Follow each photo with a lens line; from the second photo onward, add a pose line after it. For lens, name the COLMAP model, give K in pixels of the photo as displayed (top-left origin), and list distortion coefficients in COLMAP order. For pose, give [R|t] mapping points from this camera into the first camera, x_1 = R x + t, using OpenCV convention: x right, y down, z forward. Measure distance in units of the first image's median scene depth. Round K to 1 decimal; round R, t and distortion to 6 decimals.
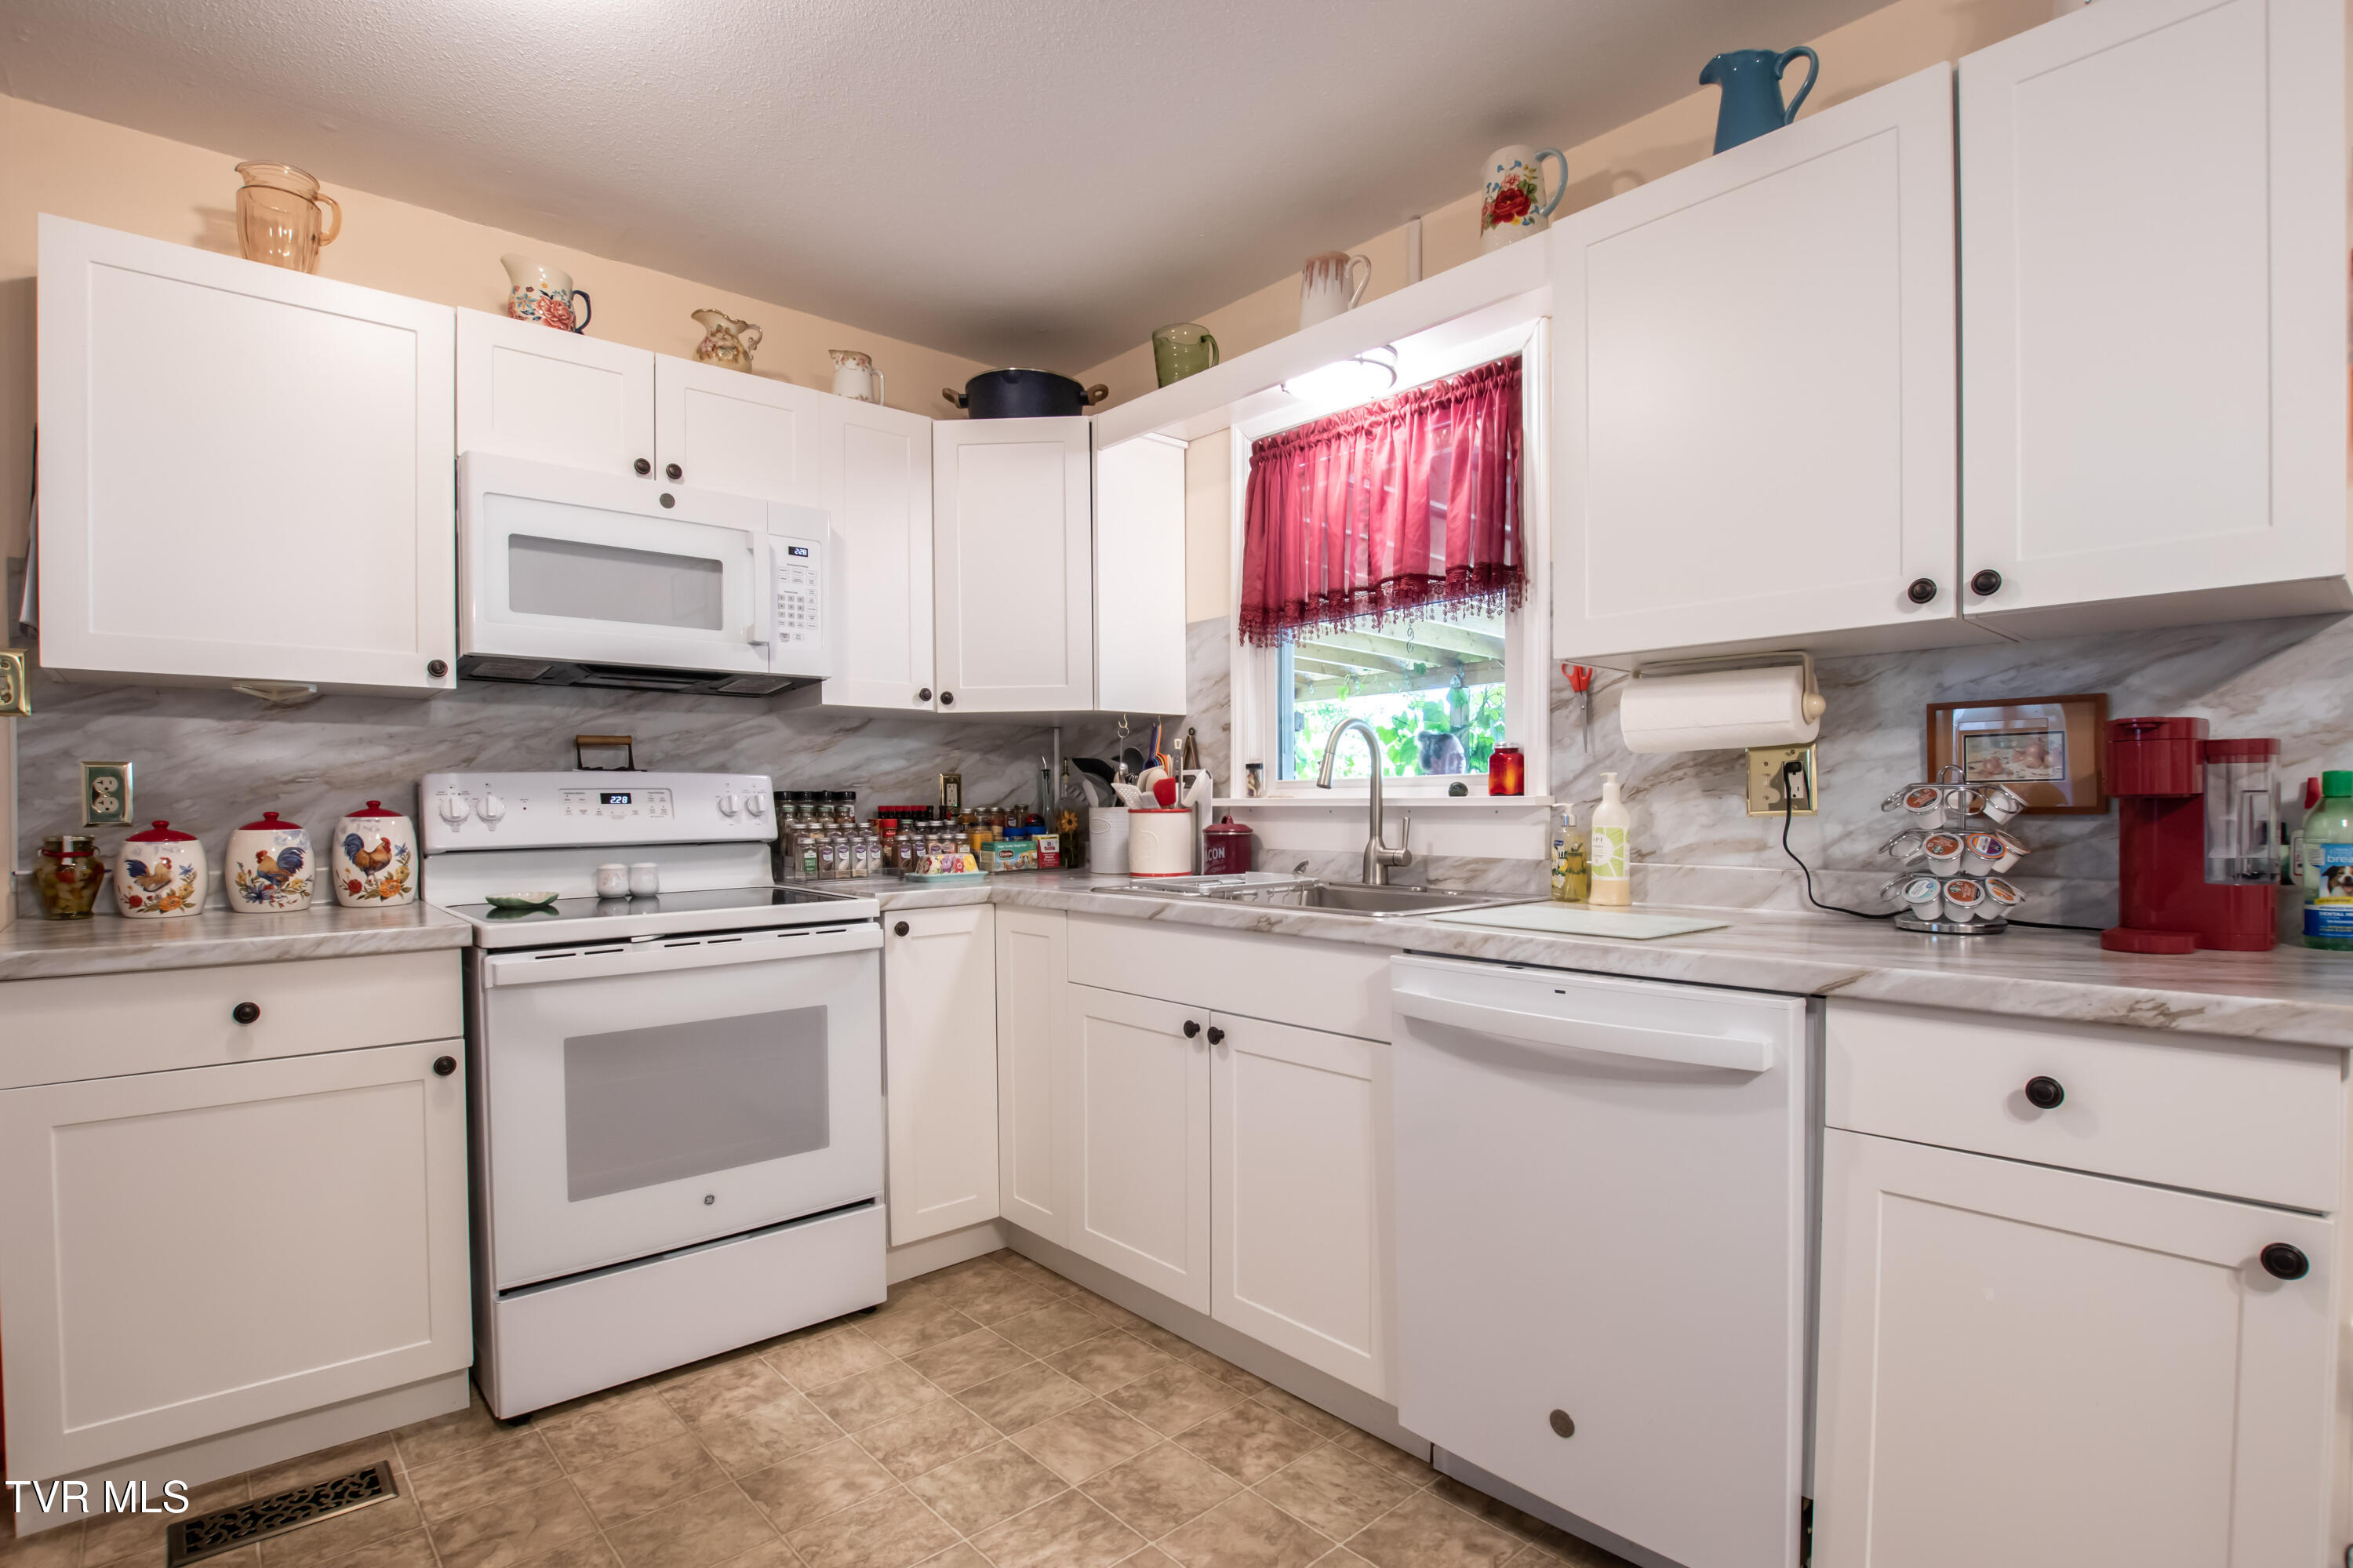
lens RADIAL K [[1149.3, 0, 1194.5], [0, 1149.3, 827.3], [0, 0, 1]] dist [-0.031524, -0.000258]
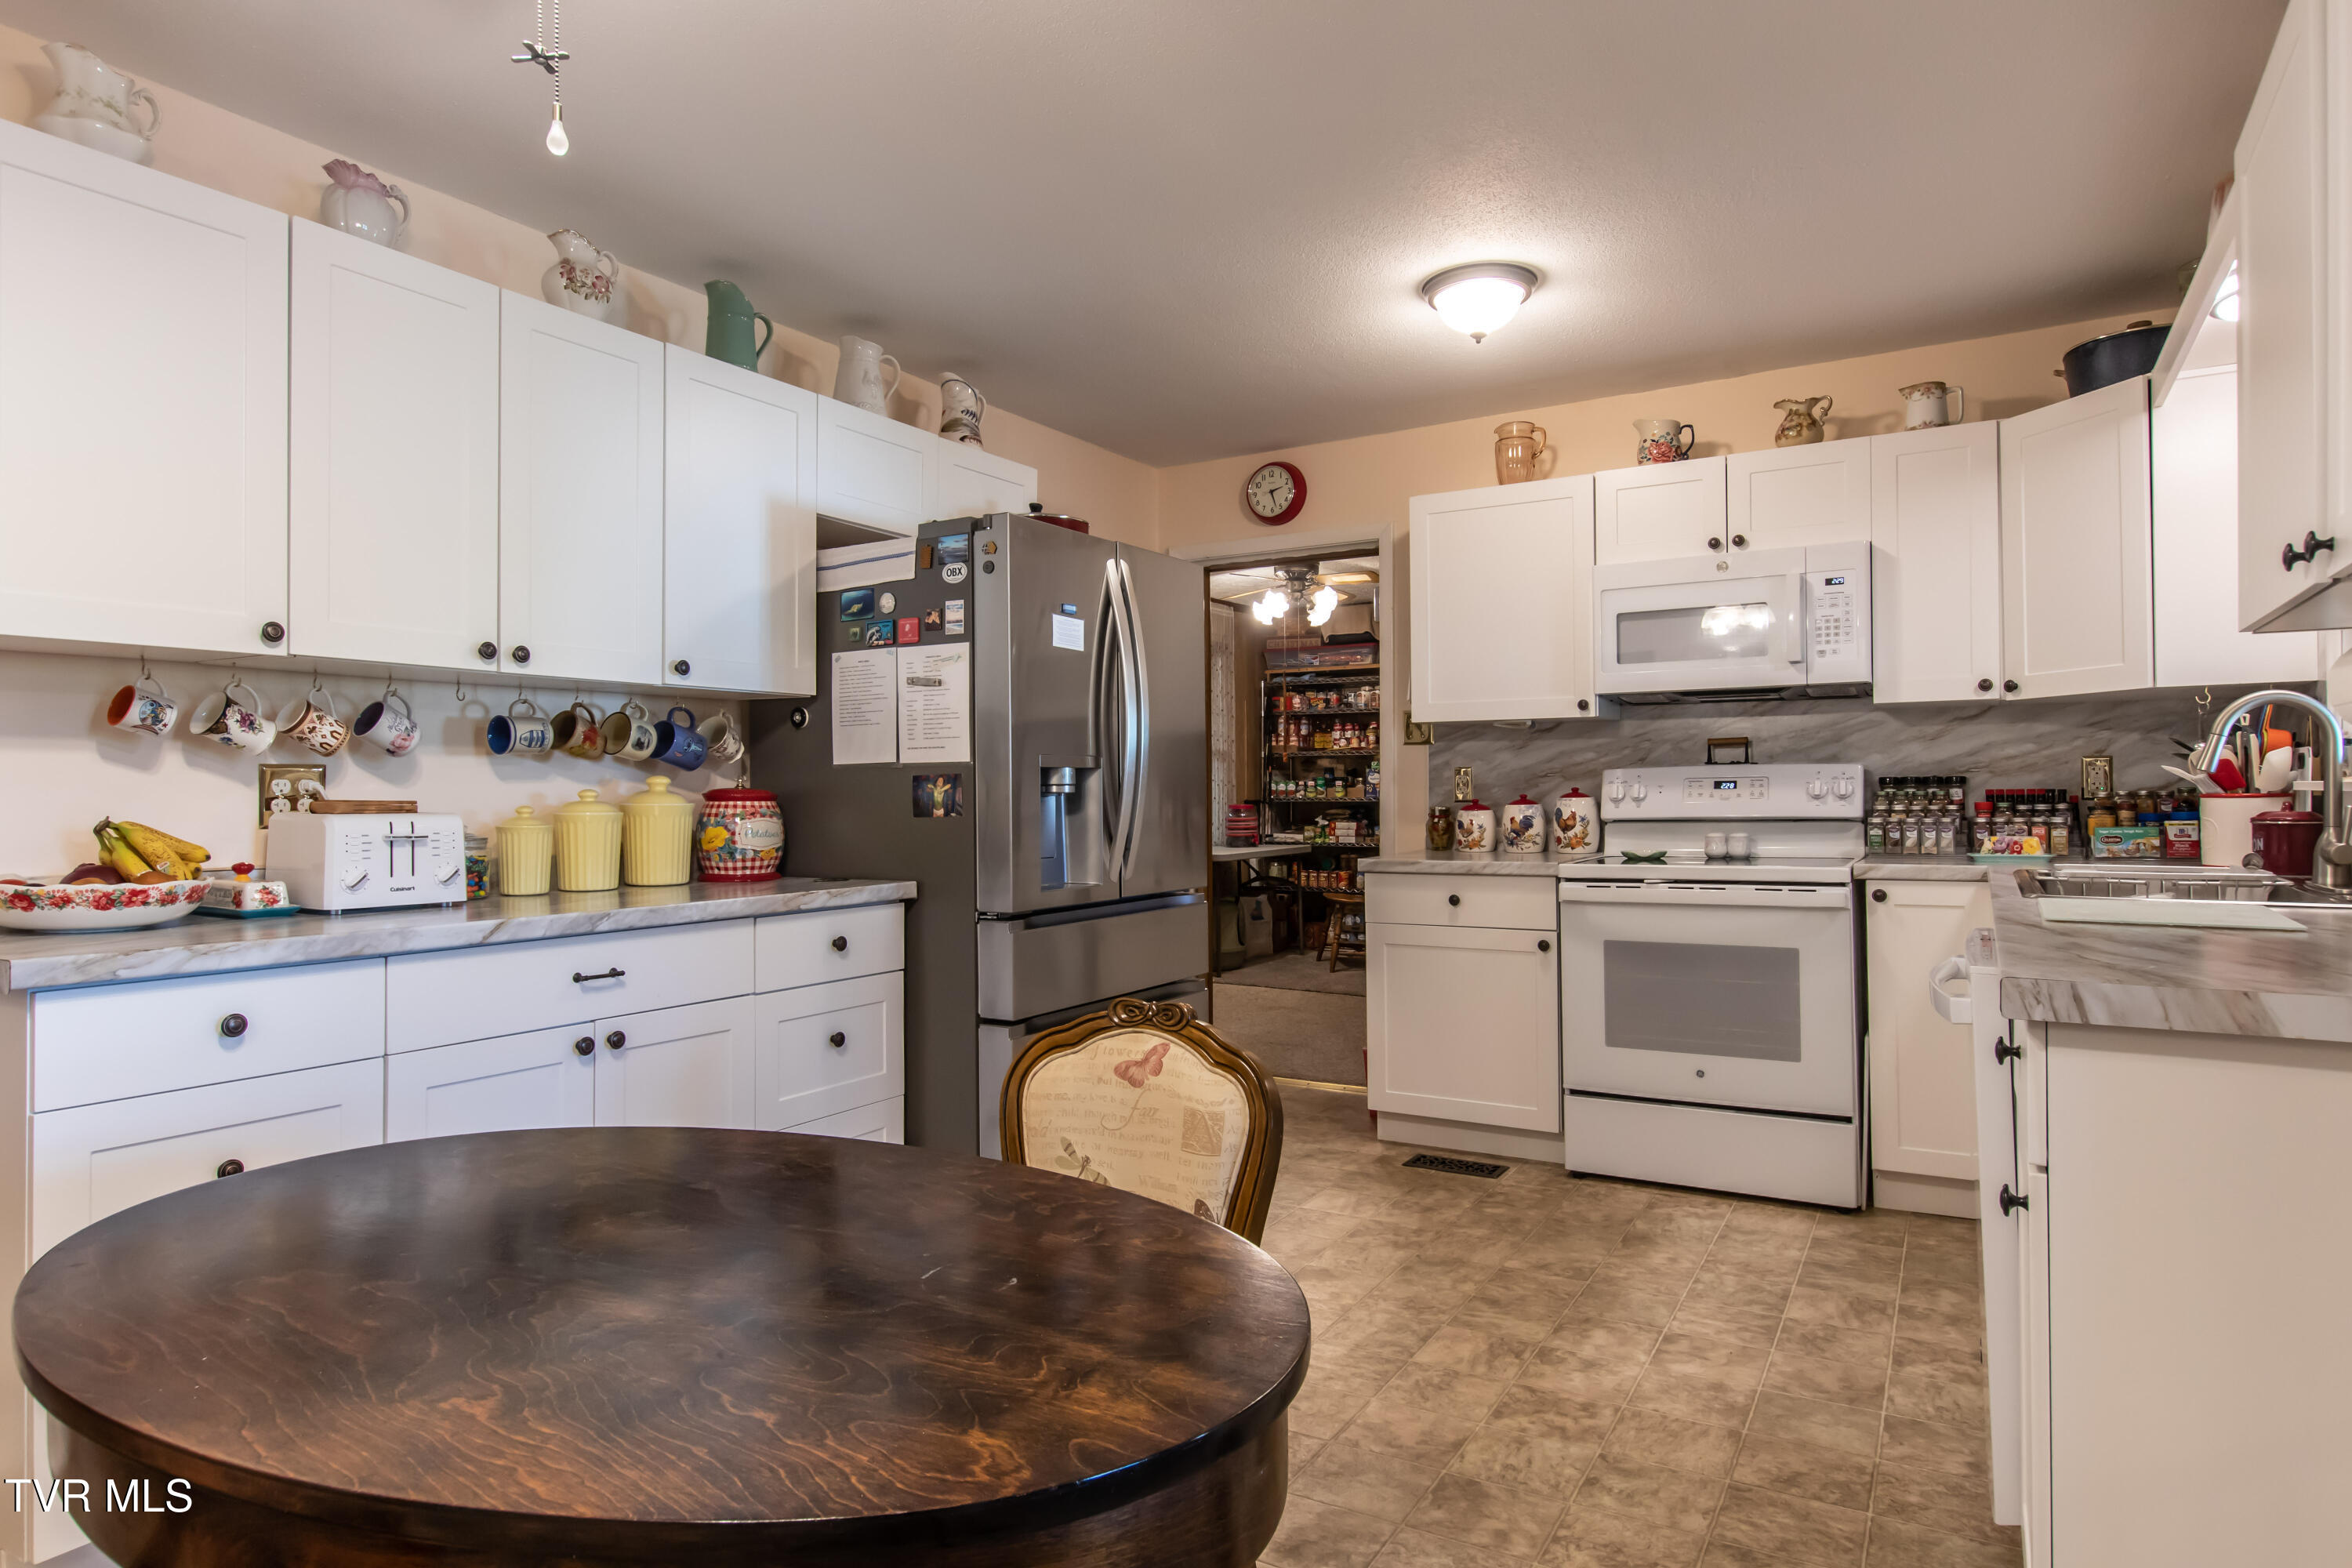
lens RADIAL K [[1304.3, 0, 1167.0], [0, 1304.3, 792.0], [0, 0, 1]] dist [-0.001410, 0.001562]
pose [[0.292006, 0.000492, -0.956416, 0.857176], [-0.012882, 0.999911, -0.003419, -0.003512], [0.956330, 0.013319, 0.291986, -0.090231]]
